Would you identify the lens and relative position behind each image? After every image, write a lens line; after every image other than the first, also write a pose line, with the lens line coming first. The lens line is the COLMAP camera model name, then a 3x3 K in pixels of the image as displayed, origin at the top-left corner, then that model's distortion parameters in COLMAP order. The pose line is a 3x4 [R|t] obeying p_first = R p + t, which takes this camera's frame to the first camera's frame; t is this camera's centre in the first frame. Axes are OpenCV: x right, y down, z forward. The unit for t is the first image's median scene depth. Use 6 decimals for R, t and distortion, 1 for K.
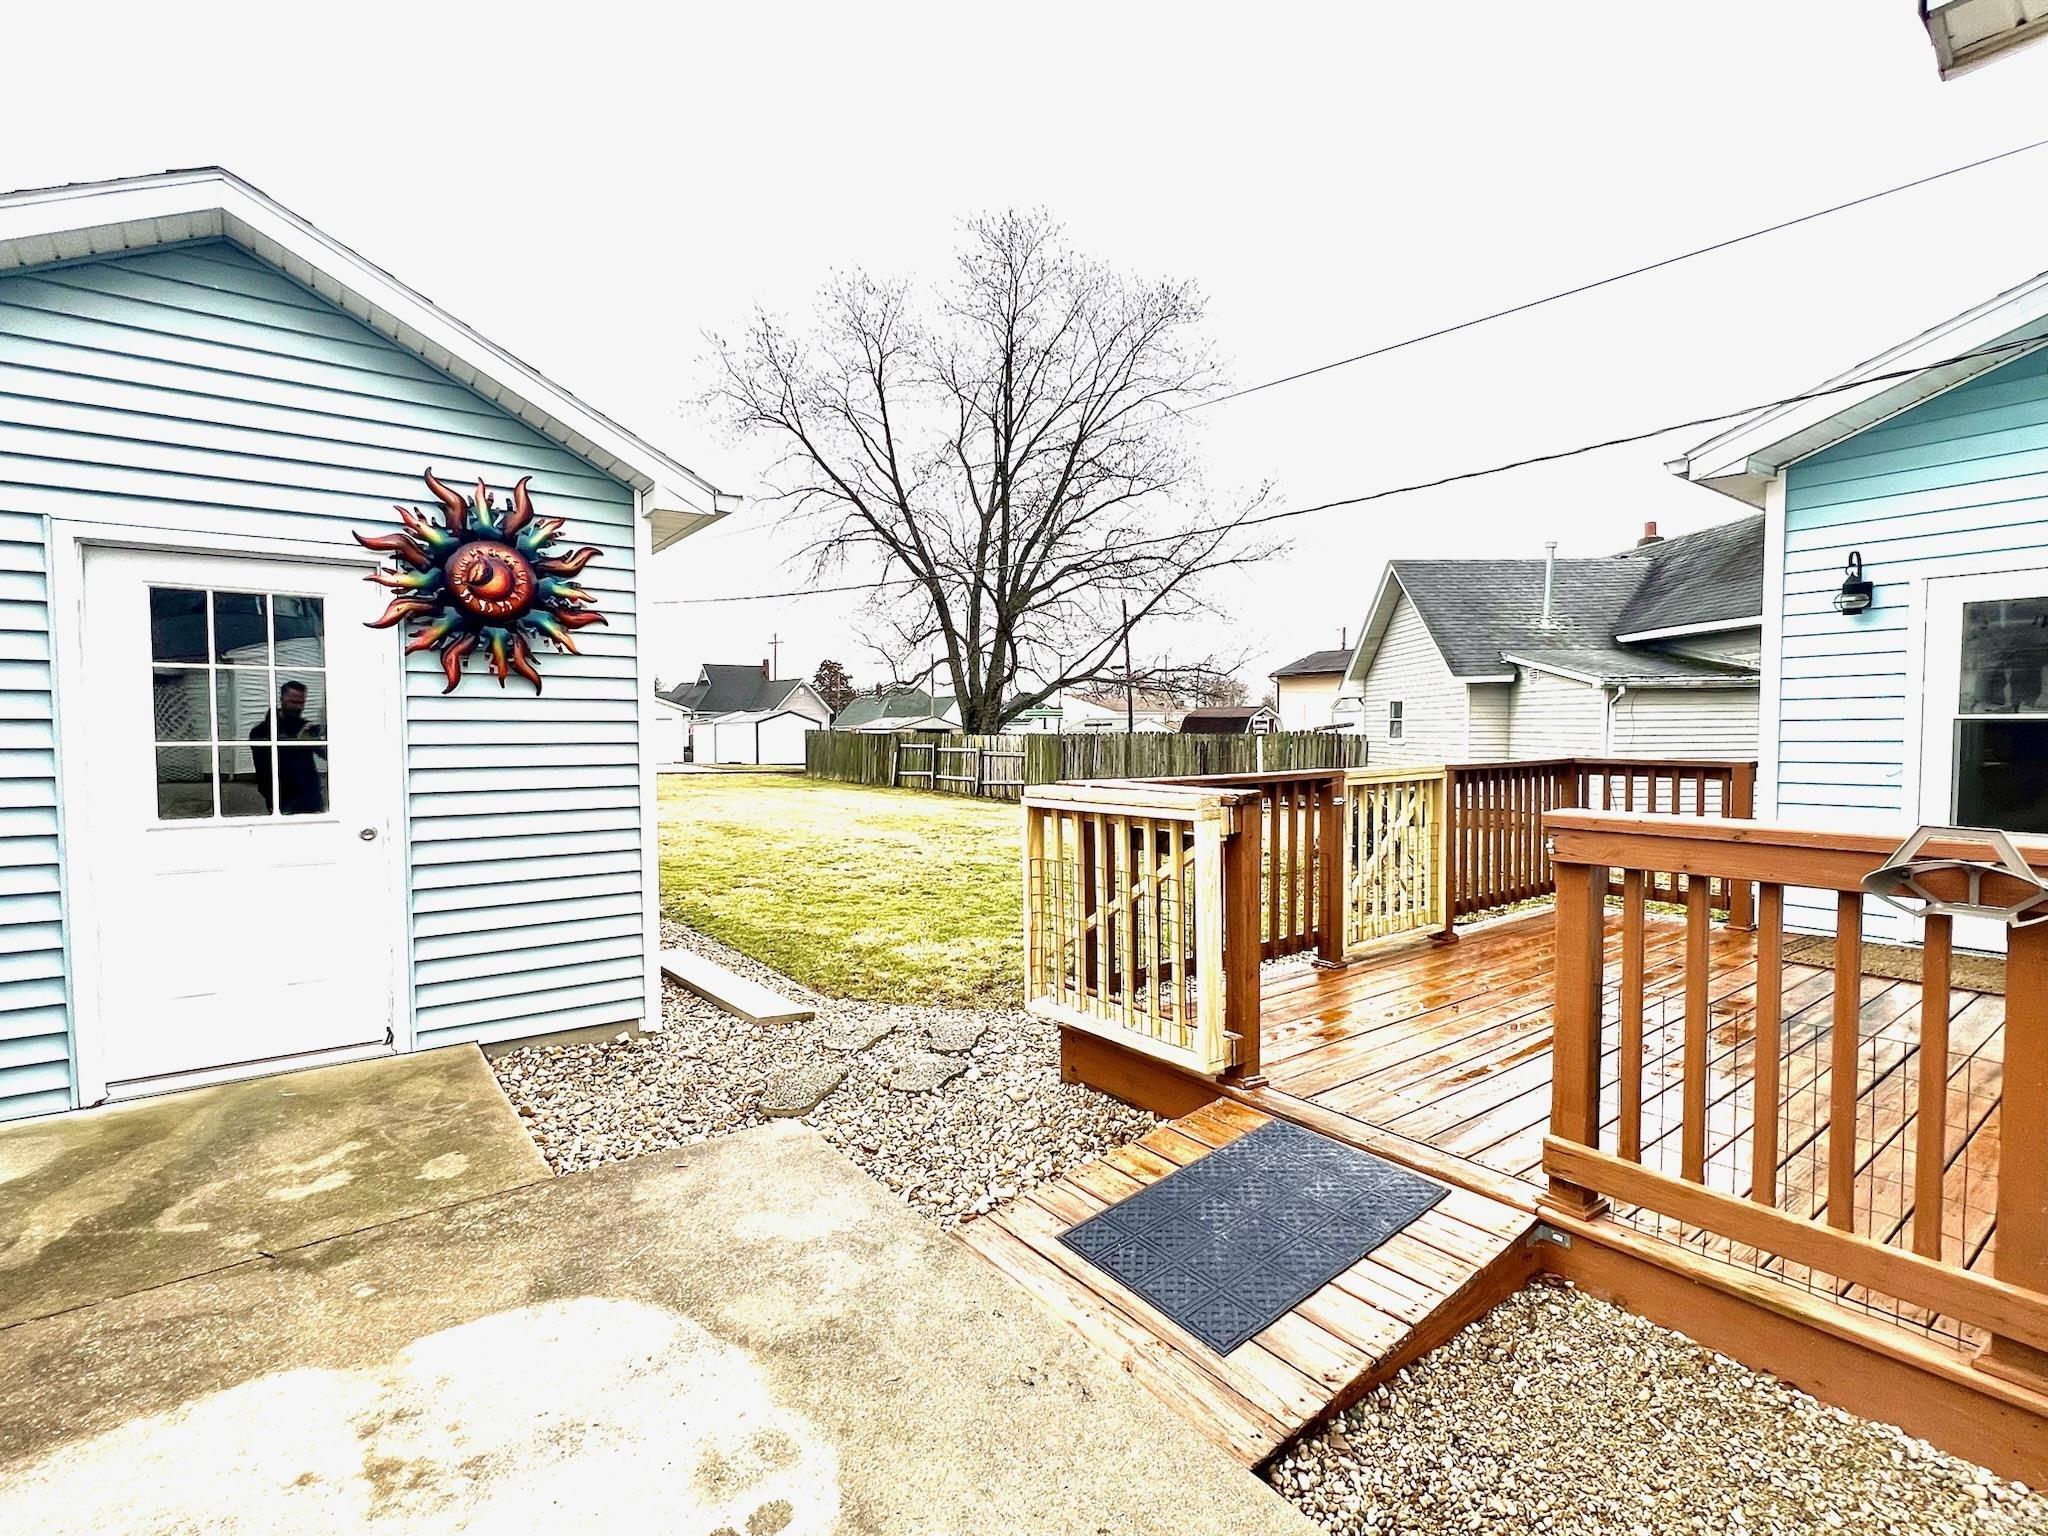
lens RADIAL K [[961.0, 0, 1024.0], [0, 961.0, 768.0], [0, 0, 1]] dist [0.001766, -0.000741]
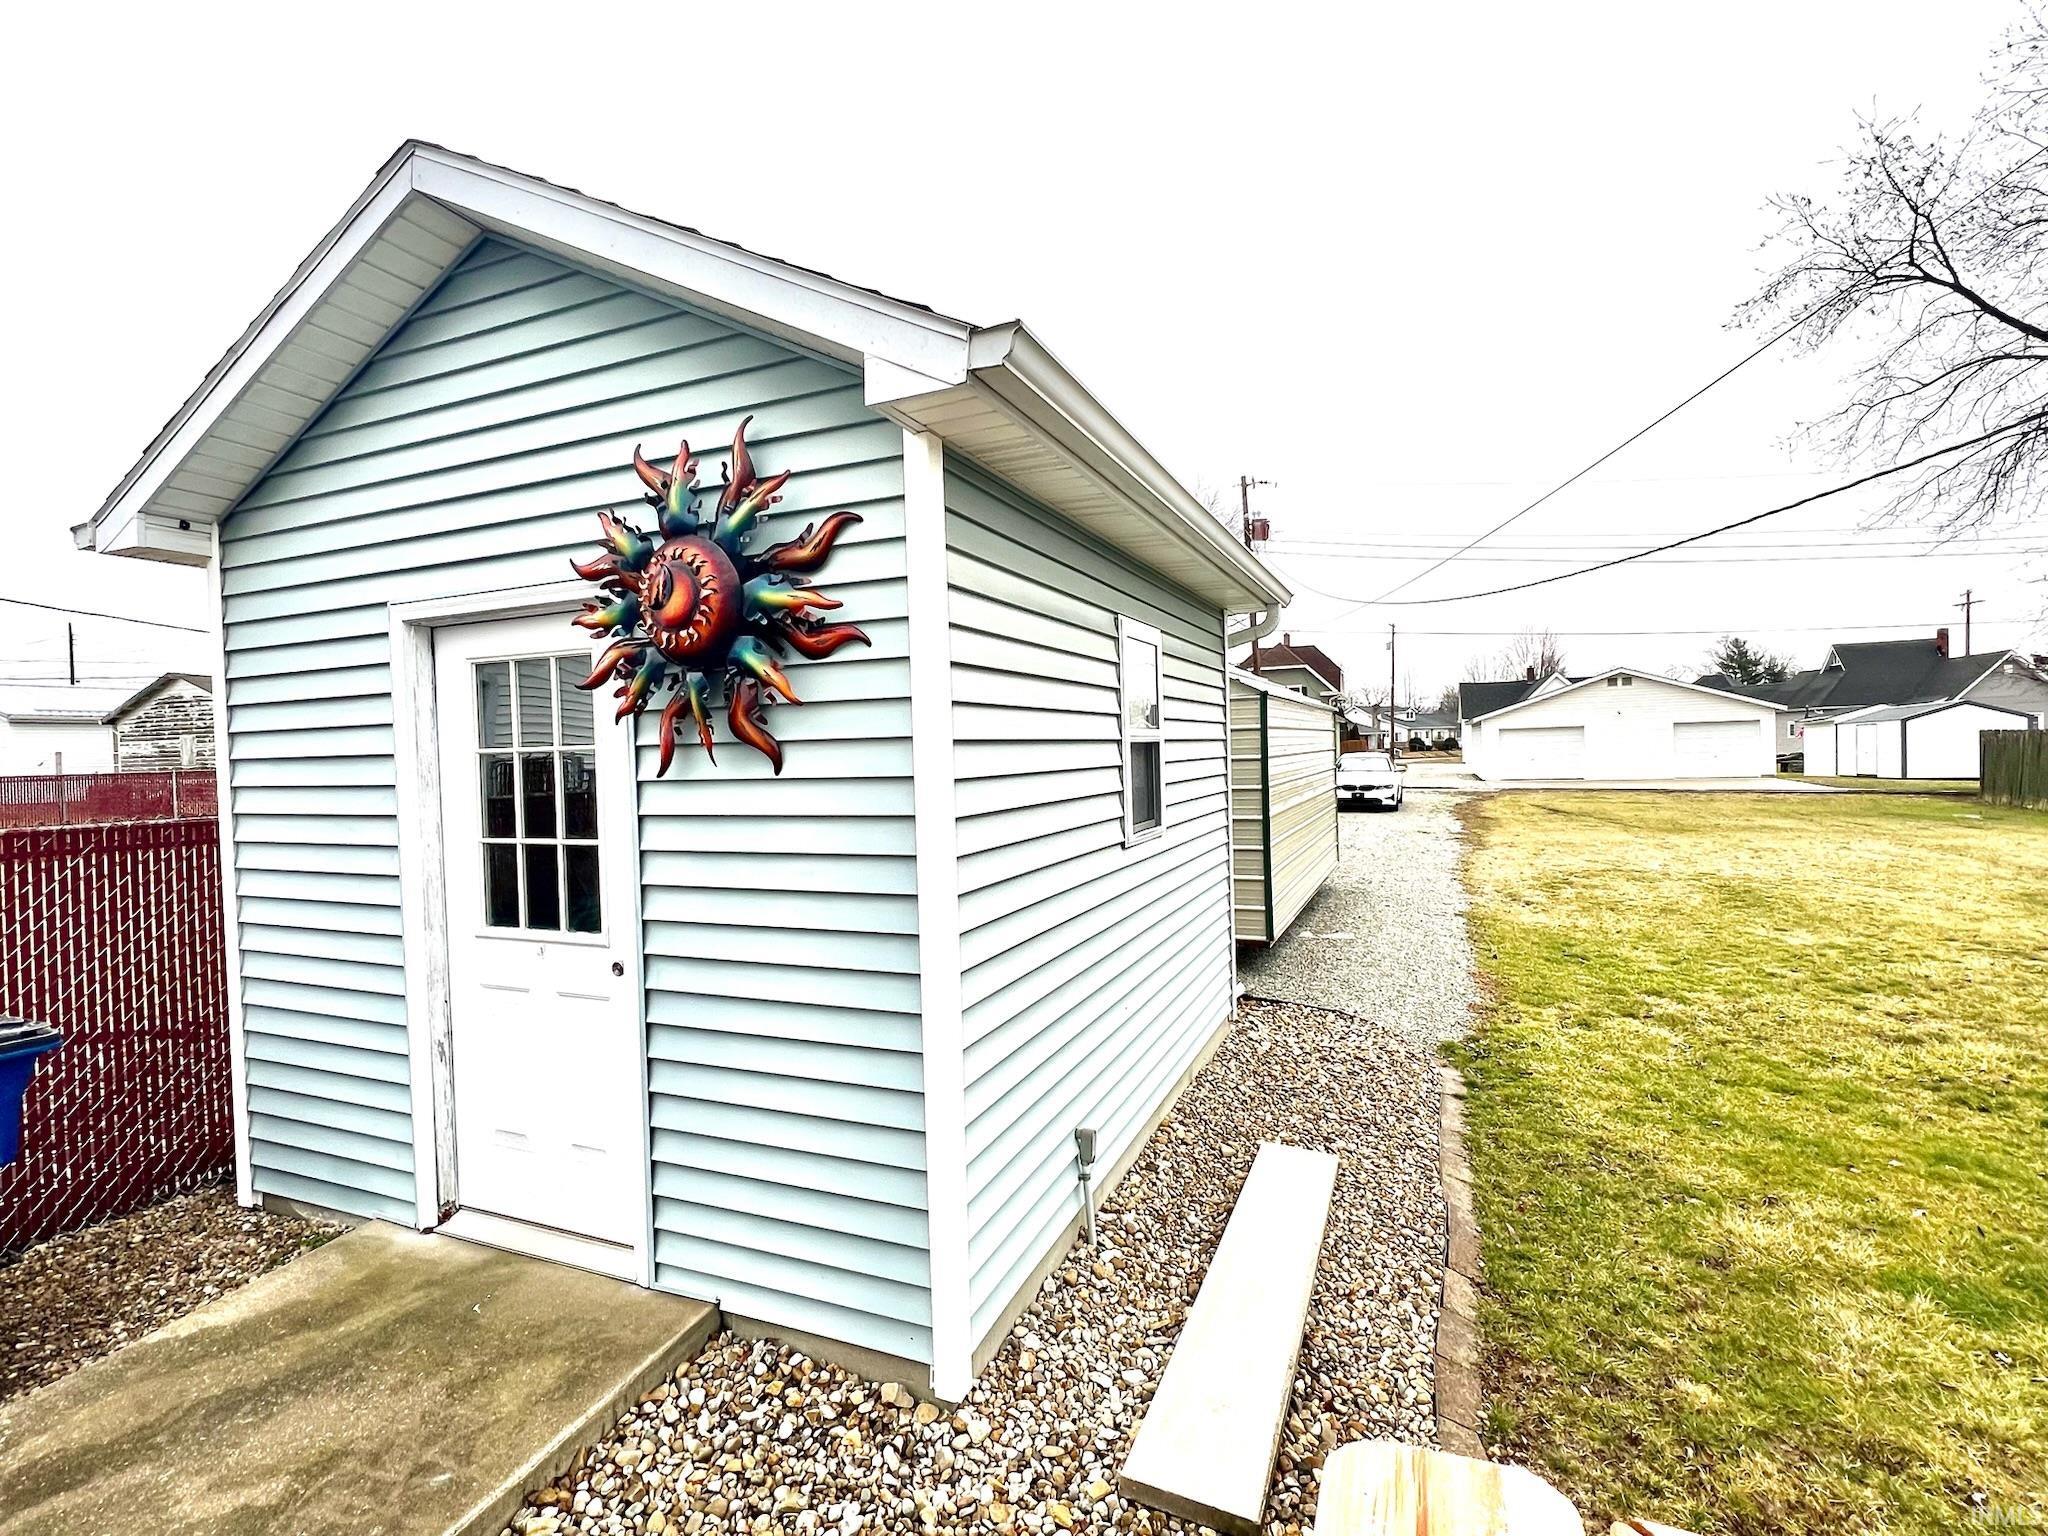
lens RADIAL K [[961.0, 0, 1024.0], [0, 961.0, 768.0], [0, 0, 1]] dist [0.001766, -0.000741]
pose [[0.505025, 0.004400, -0.863093, 0.099860], [-0.007621, 0.999971, 0.000639, -0.081590], [0.863071, 0.006254, 0.505044, 0.830375]]
